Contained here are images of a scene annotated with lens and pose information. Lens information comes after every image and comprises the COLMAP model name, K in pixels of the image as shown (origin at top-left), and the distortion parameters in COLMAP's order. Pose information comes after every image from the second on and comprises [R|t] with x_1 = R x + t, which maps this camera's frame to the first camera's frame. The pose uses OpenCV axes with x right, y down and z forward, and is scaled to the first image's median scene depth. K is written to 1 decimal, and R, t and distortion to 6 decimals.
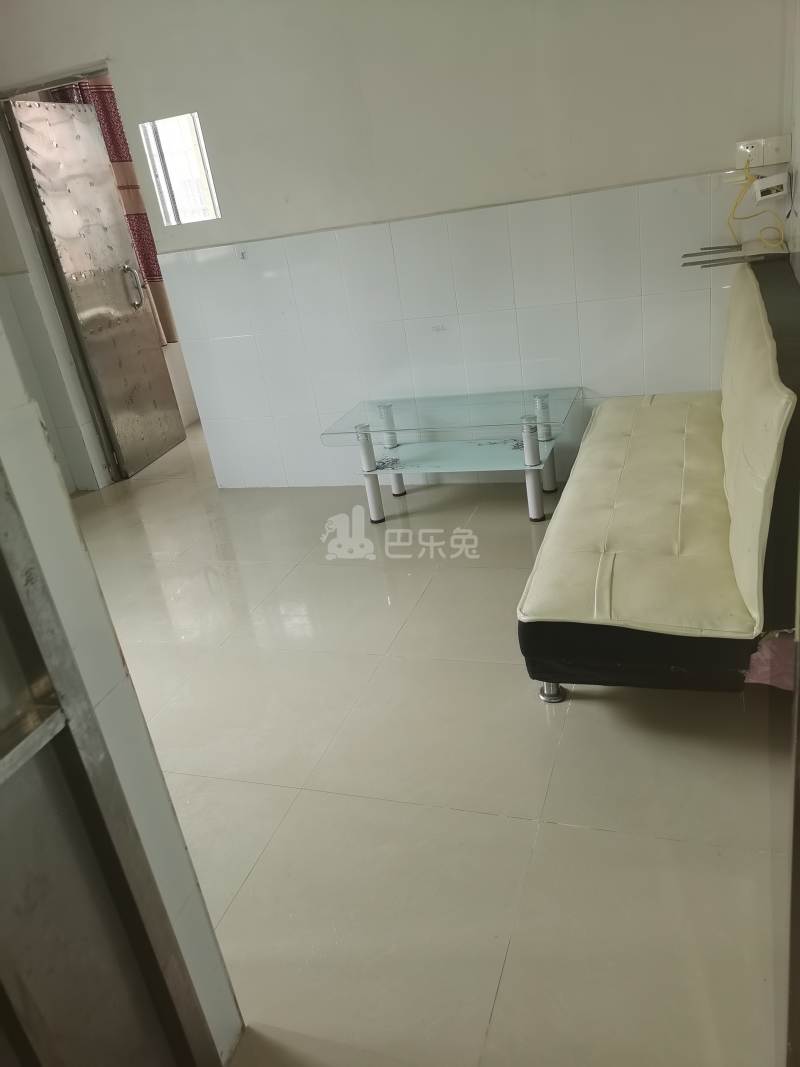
lens RADIAL K [[831.0, 0, 399.4], [0, 831.0, 529.1], [0, 0, 1]] dist [0.051897, -0.006868]
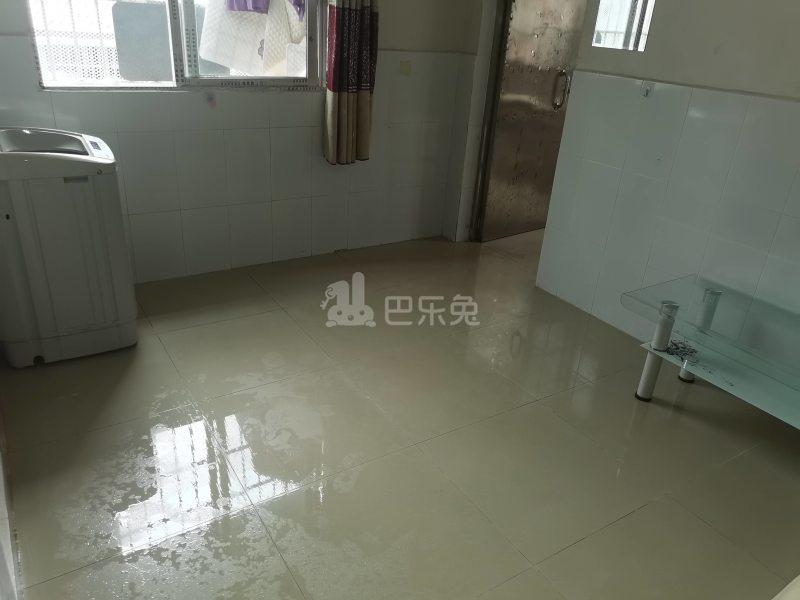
lens RADIAL K [[623.1, 0, 402.3], [0, 623.1, 305.1], [0, 0, 1]] dist [0.051897, -0.006868]
pose [[0.775671, 0.444562, -0.447994, 0.028185], [-0.415662, 0.893974, 0.167436, -0.086607], [0.474931, 0.056338, 0.878218, 0.177939]]
